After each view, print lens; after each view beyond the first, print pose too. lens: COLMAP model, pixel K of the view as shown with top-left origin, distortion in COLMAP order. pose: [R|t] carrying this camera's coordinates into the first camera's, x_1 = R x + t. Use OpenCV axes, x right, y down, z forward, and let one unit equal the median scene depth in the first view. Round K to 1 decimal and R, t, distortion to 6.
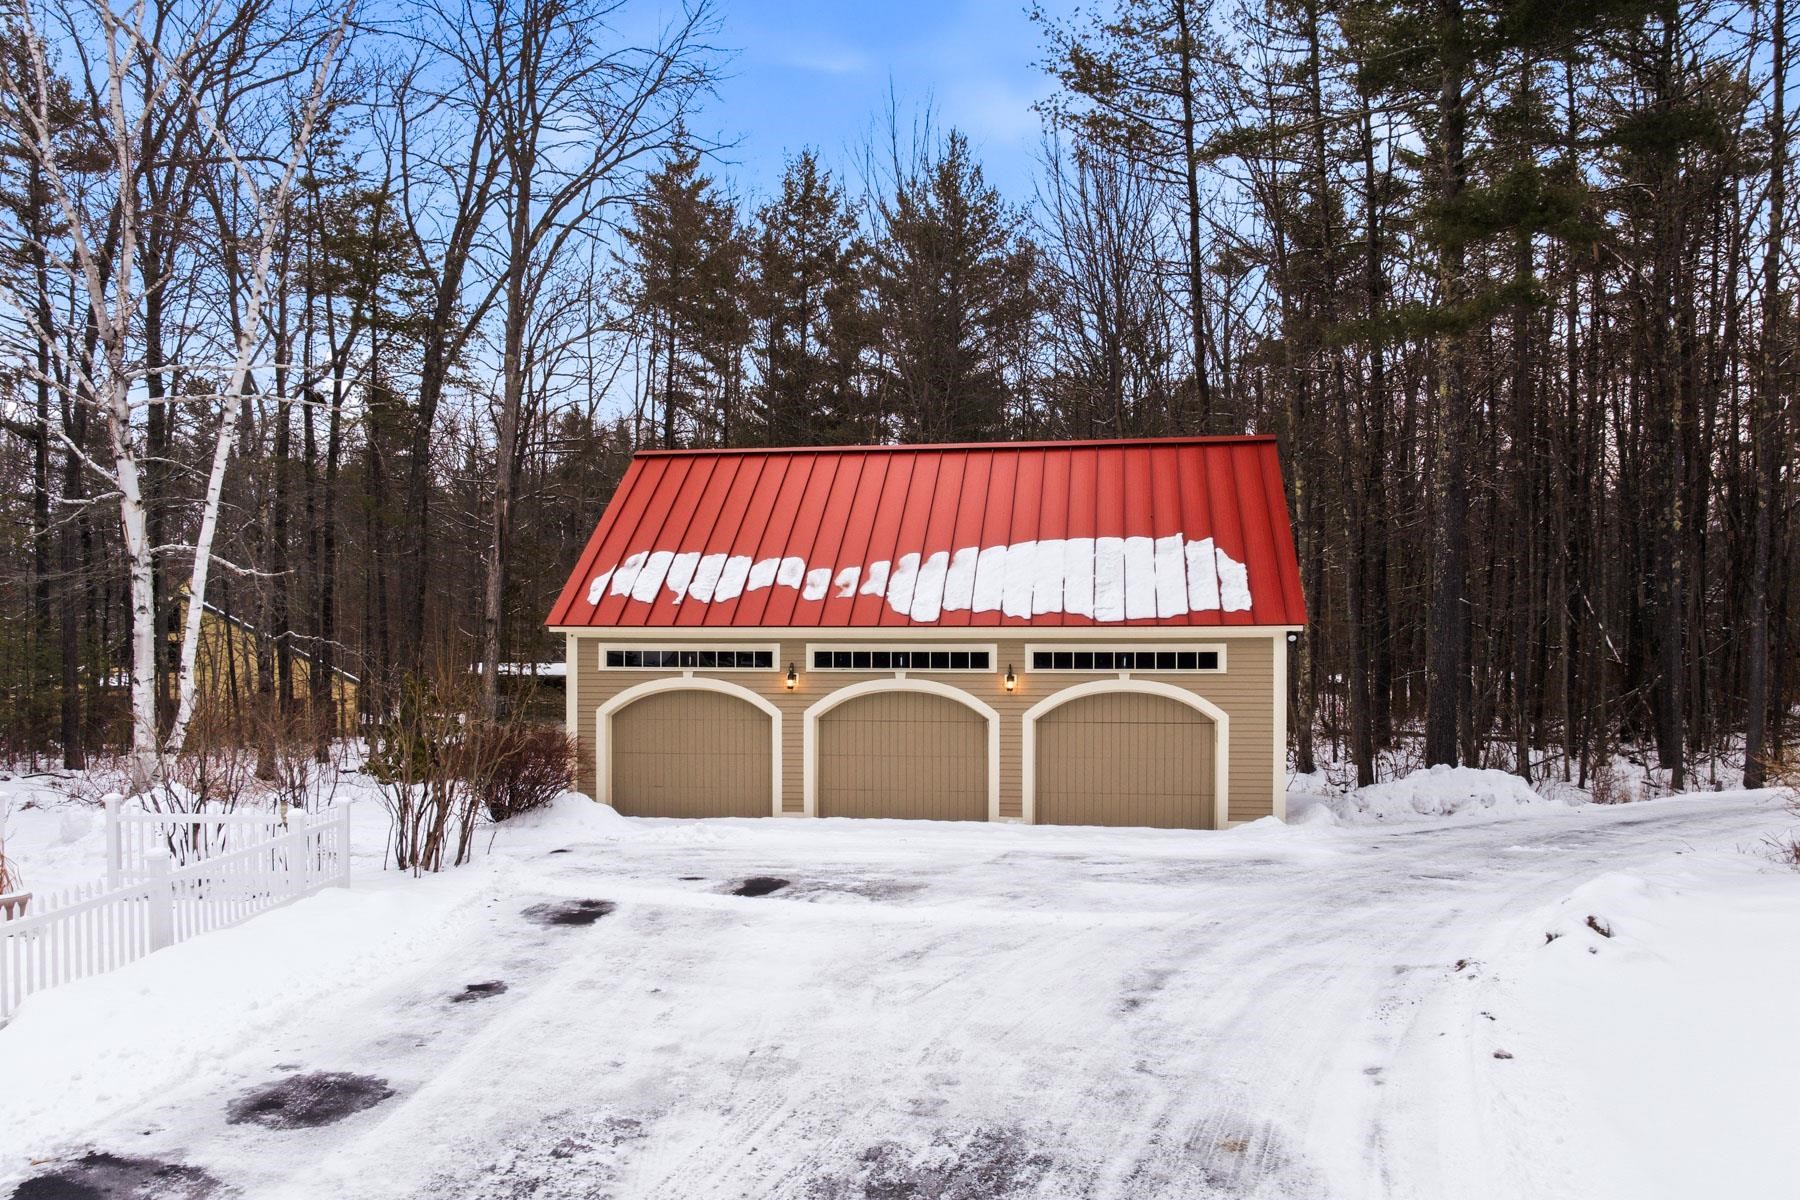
lens RADIAL K [[1302.8, 0, 929.2], [0, 1302.8, 638.6], [0, 0, 1]] dist [-0.040412, 0.001296]
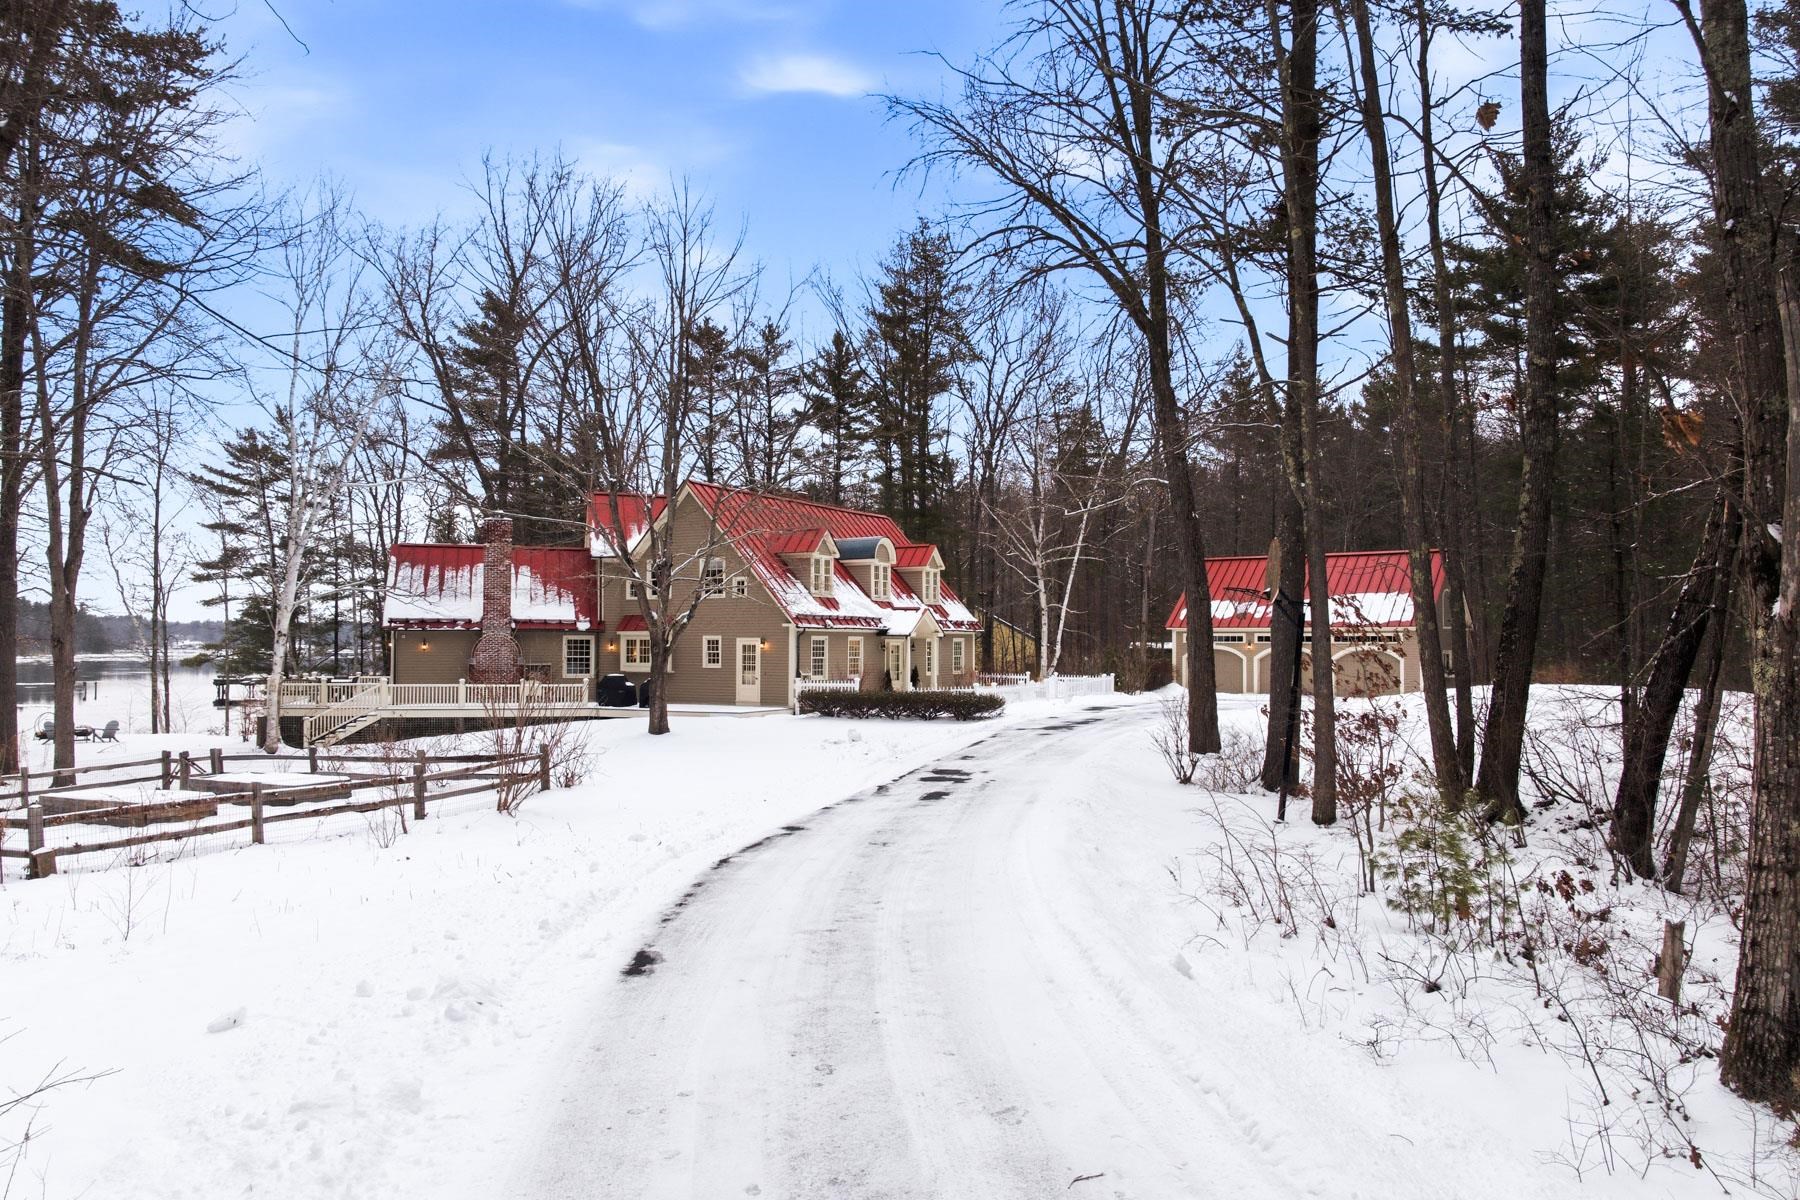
lens RADIAL K [[1302.8, 0, 929.2], [0, 1302.8, 638.6], [0, 0, 1]] dist [-0.040412, 0.001296]
pose [[0.890245, -0.003372, -0.455469, 0.555304], [0.010258, 0.999867, 0.012648, -0.027335], [0.455366, -0.015932, 0.890162, -1.814013]]
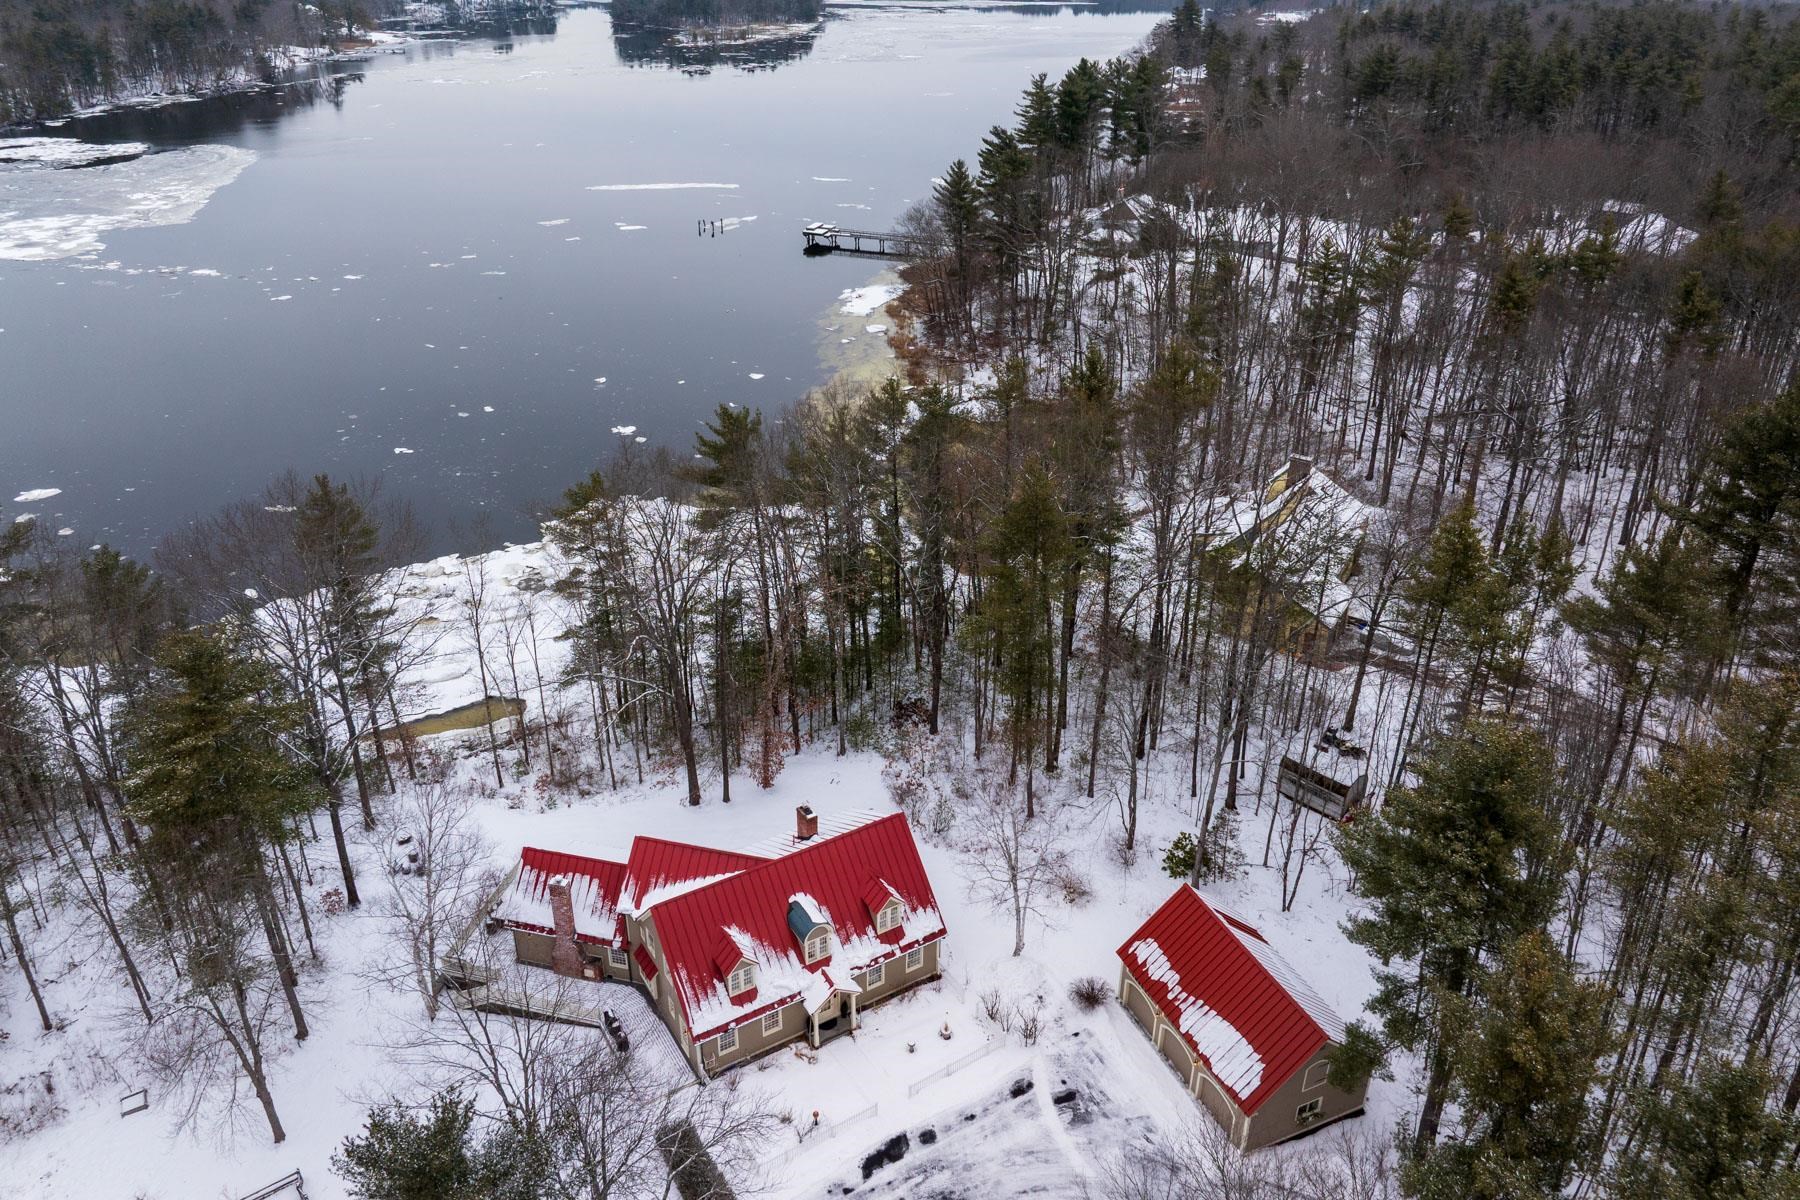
lens RADIAL K [[1288.1, 0, 941.0], [0, 1288.1, 597.6], [0, 0, 1]] dist [-0.001321, -0.001499]
pose [[0.537490, 0.389546, -0.747903, 1.595358], [-0.004931, 0.888344, 0.459152, -2.357689], [0.843256, -0.243102, 0.479396, -0.753800]]
